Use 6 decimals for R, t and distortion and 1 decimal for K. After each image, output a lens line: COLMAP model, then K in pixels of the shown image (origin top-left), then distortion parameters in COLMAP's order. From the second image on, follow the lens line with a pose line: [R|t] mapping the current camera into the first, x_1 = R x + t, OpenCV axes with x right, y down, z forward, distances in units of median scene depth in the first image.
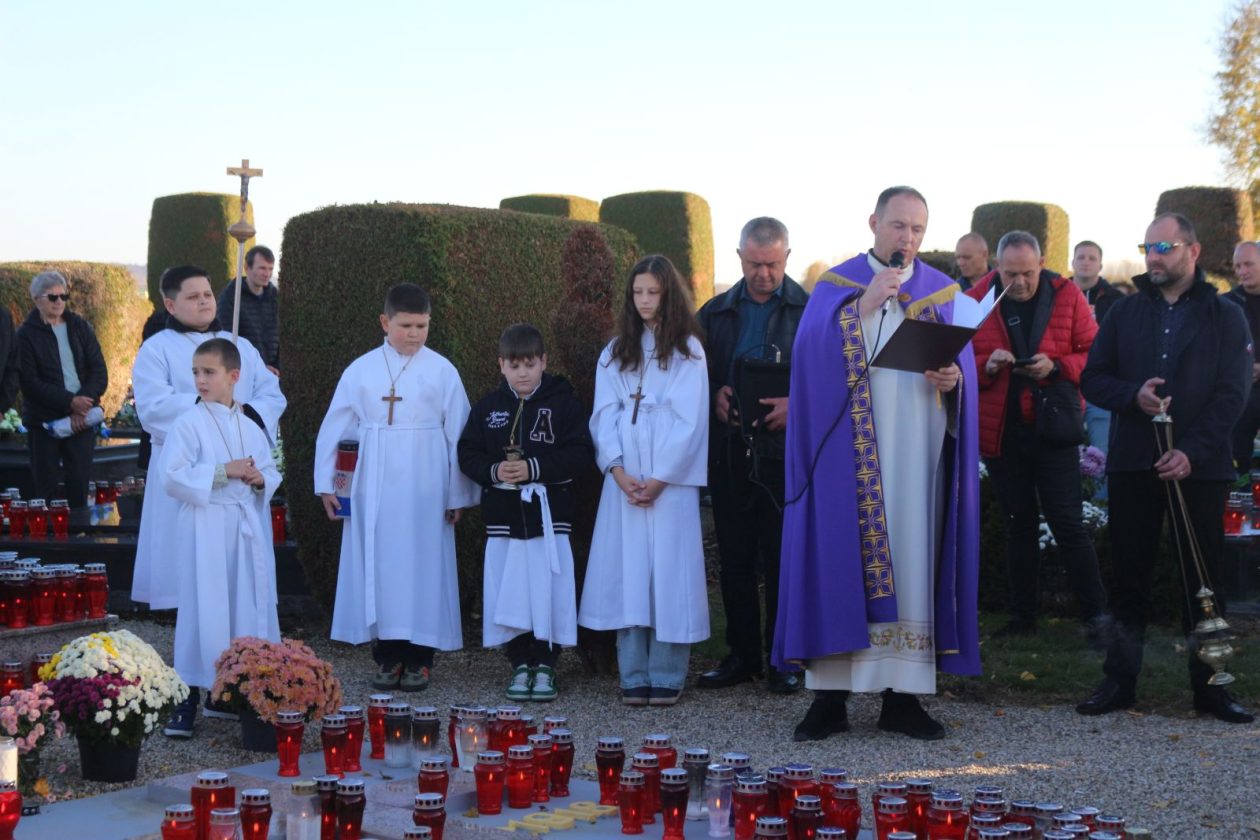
lens RADIAL K [[2408.0, 0, 635.5], [0, 2408.0, 418.6], [0, 0, 1]] dist [-0.018954, 0.249535]
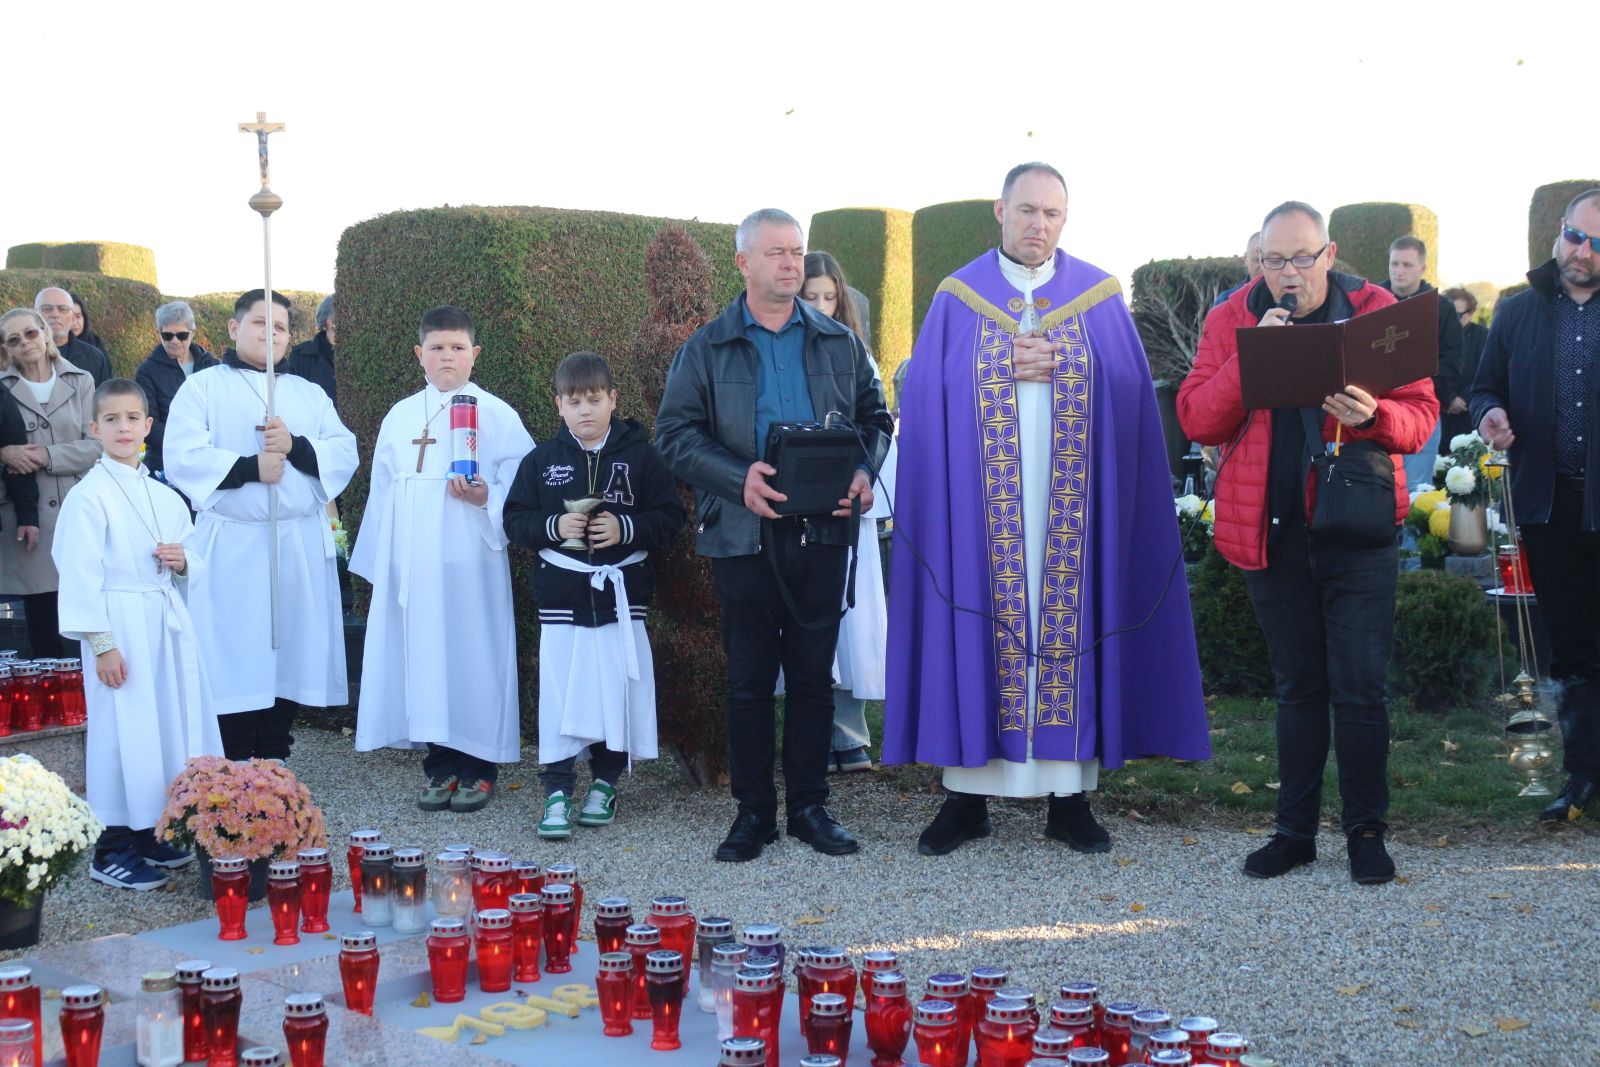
lens RADIAL K [[2535.2, 0, 786.2], [0, 2535.2, 508.3], [0, 0, 1]] dist [-0.050805, 0.129896]
pose [[0.995976, -0.014590, -0.088430, 0.109027], [0.016678, 0.999598, 0.022913, -0.006849], [0.088060, -0.024296, 0.995819, 0.204170]]
